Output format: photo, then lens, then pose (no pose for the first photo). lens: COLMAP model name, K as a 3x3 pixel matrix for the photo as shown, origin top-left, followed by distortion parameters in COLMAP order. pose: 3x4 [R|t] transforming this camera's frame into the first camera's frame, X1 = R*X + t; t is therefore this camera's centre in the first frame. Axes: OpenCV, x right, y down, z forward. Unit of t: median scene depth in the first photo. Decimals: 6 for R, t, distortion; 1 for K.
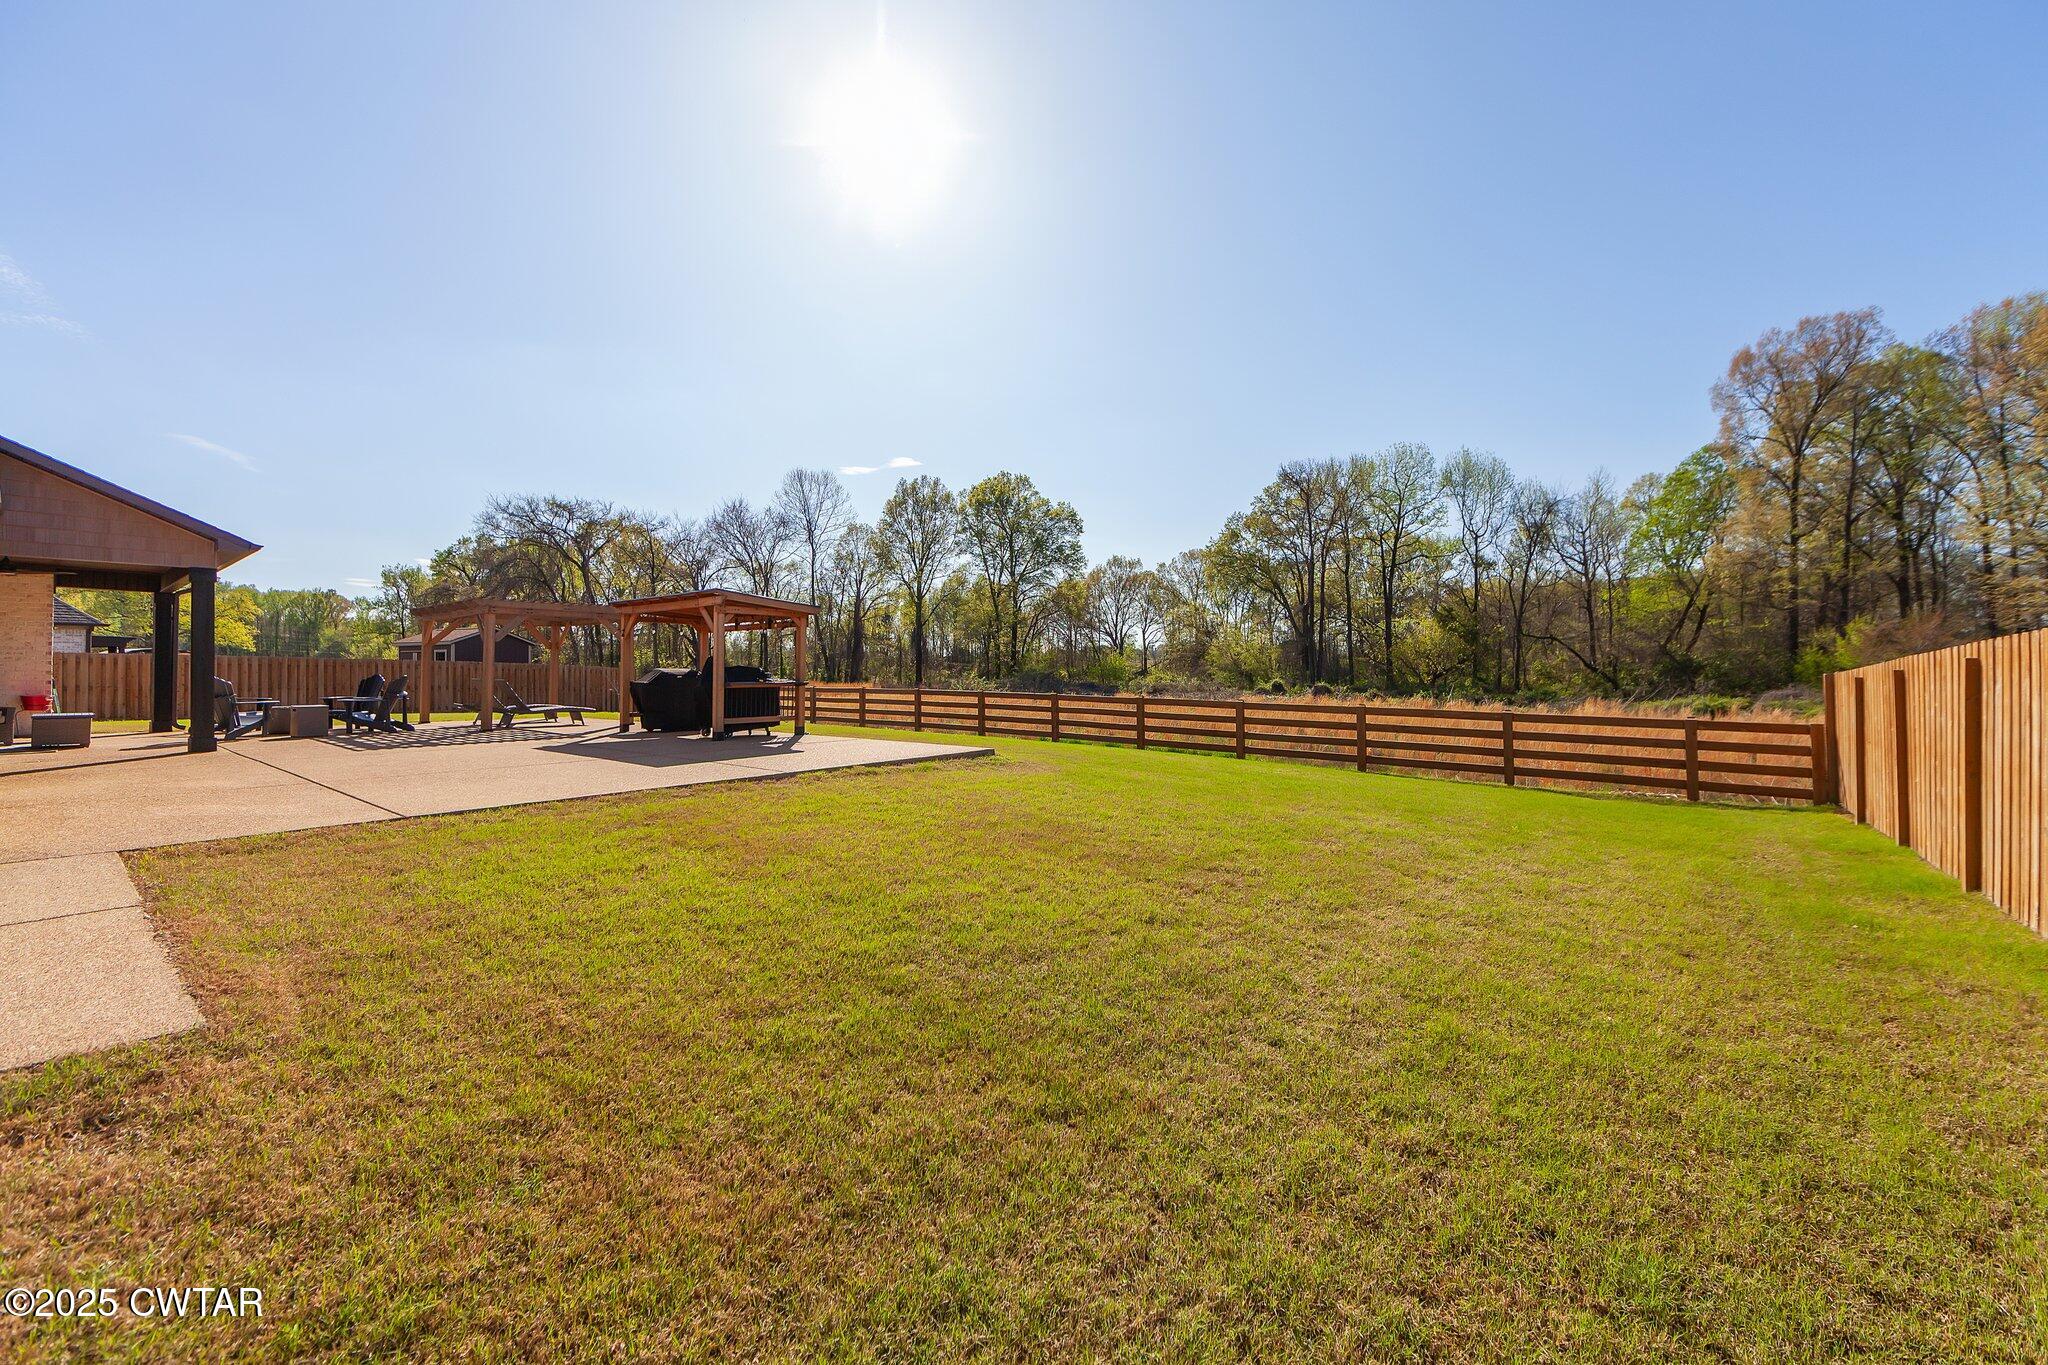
lens RADIAL K [[822.5, 0, 1035.3], [0, 822.5, 652.7], [0, 0, 1]] dist [-0.000353, 0.000557]
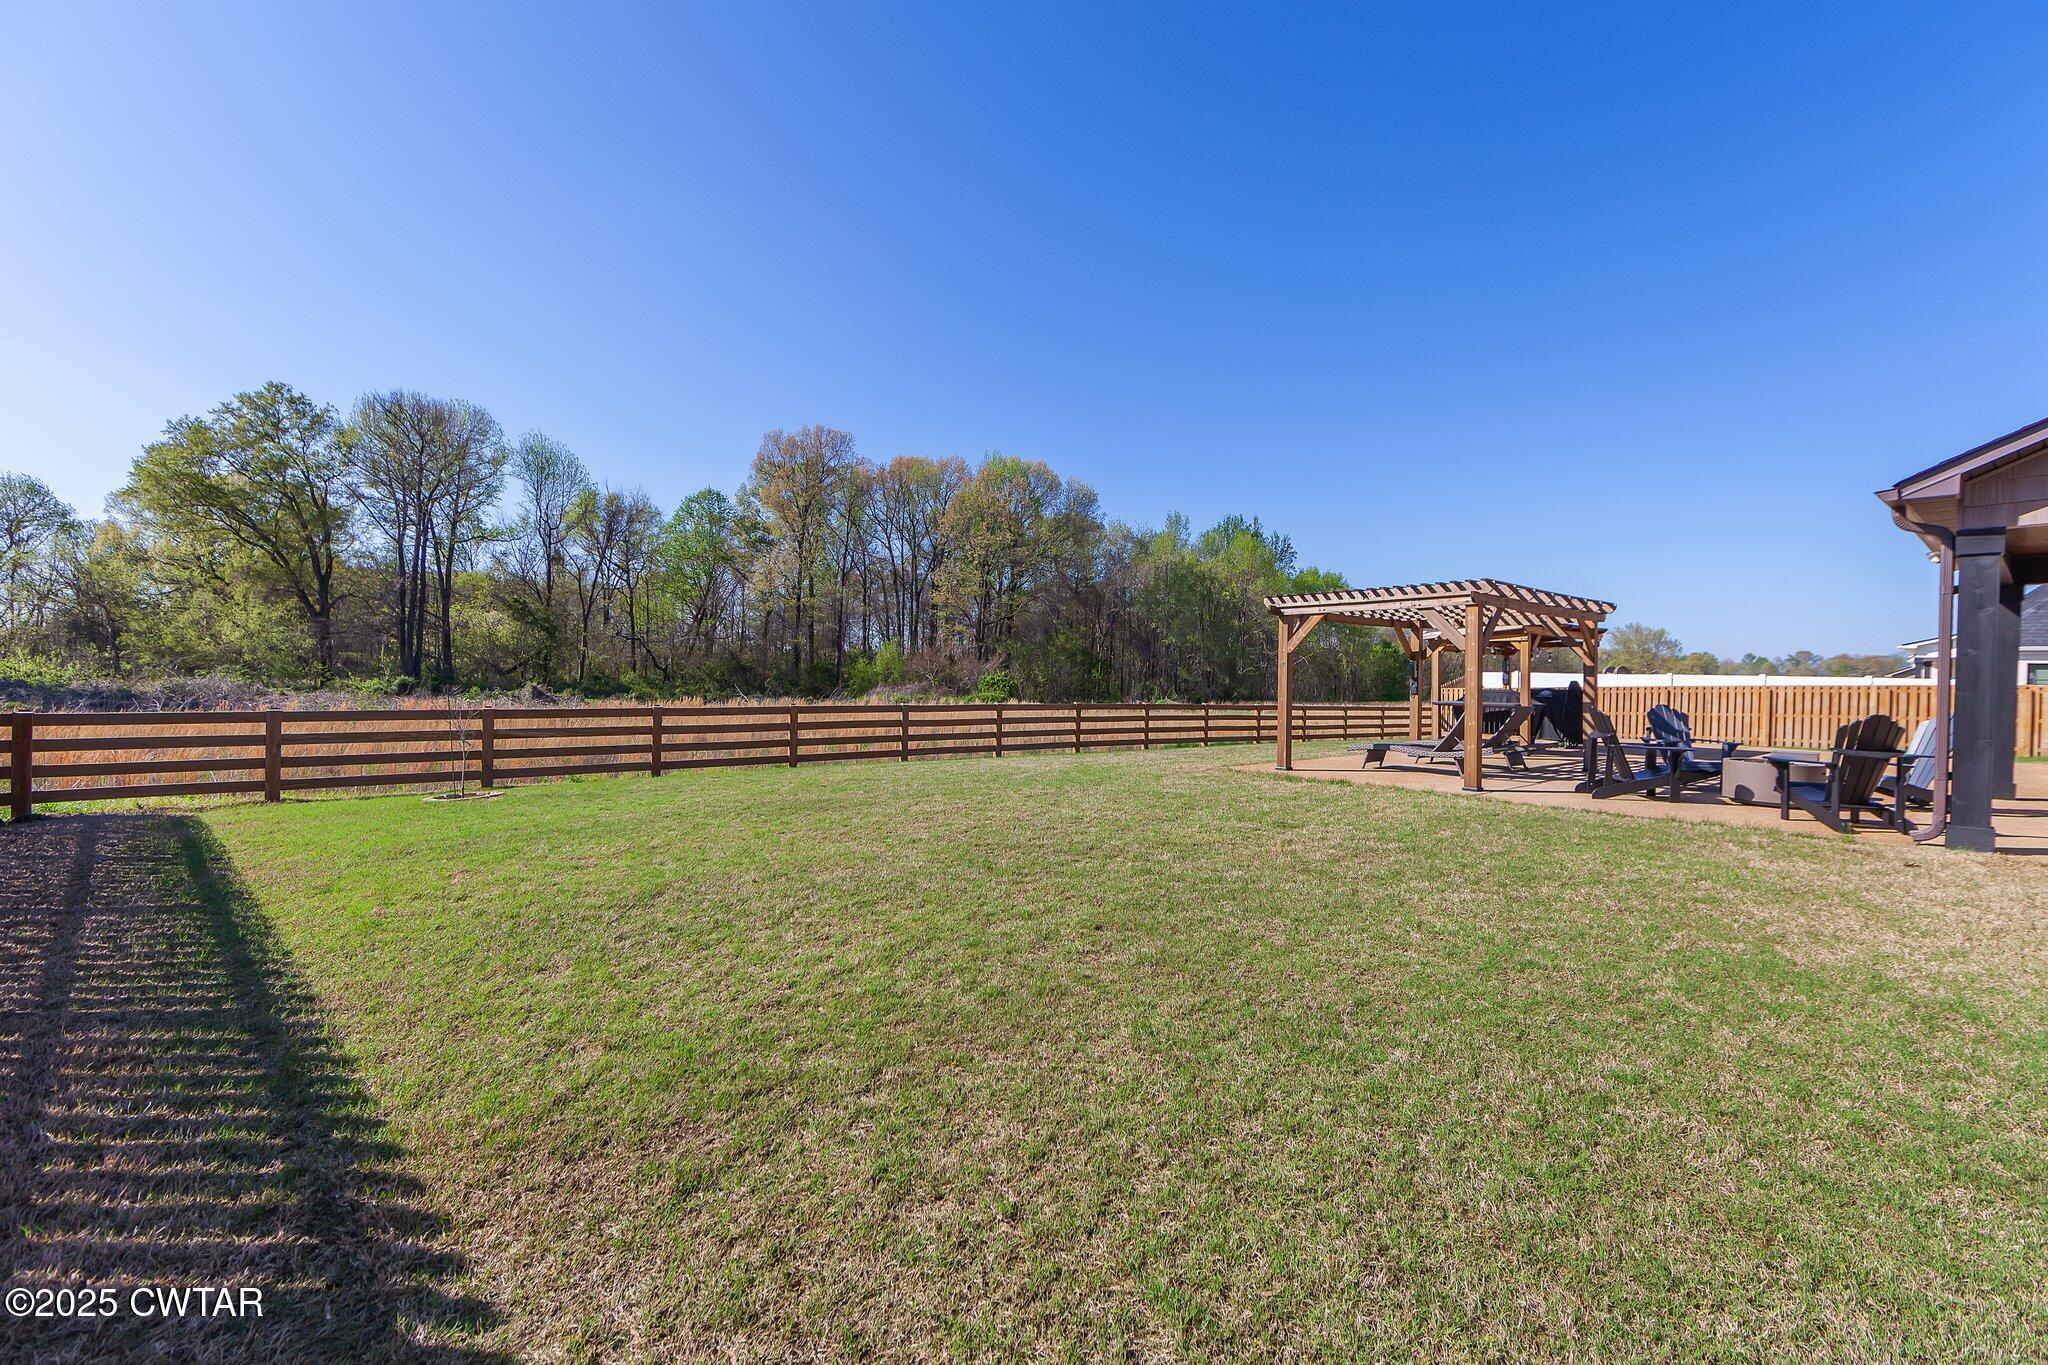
lens RADIAL K [[822.5, 0, 1033.8], [0, 822.5, 672.8], [0, 0, 1]] dist [-0.000353, 0.000557]
pose [[0.187510, 0.000026, 0.982263, -0.636131], [-0.035230, 0.999357, 0.006699, 0.003786], [-0.981631, -0.035861, 0.187390, 0.552991]]
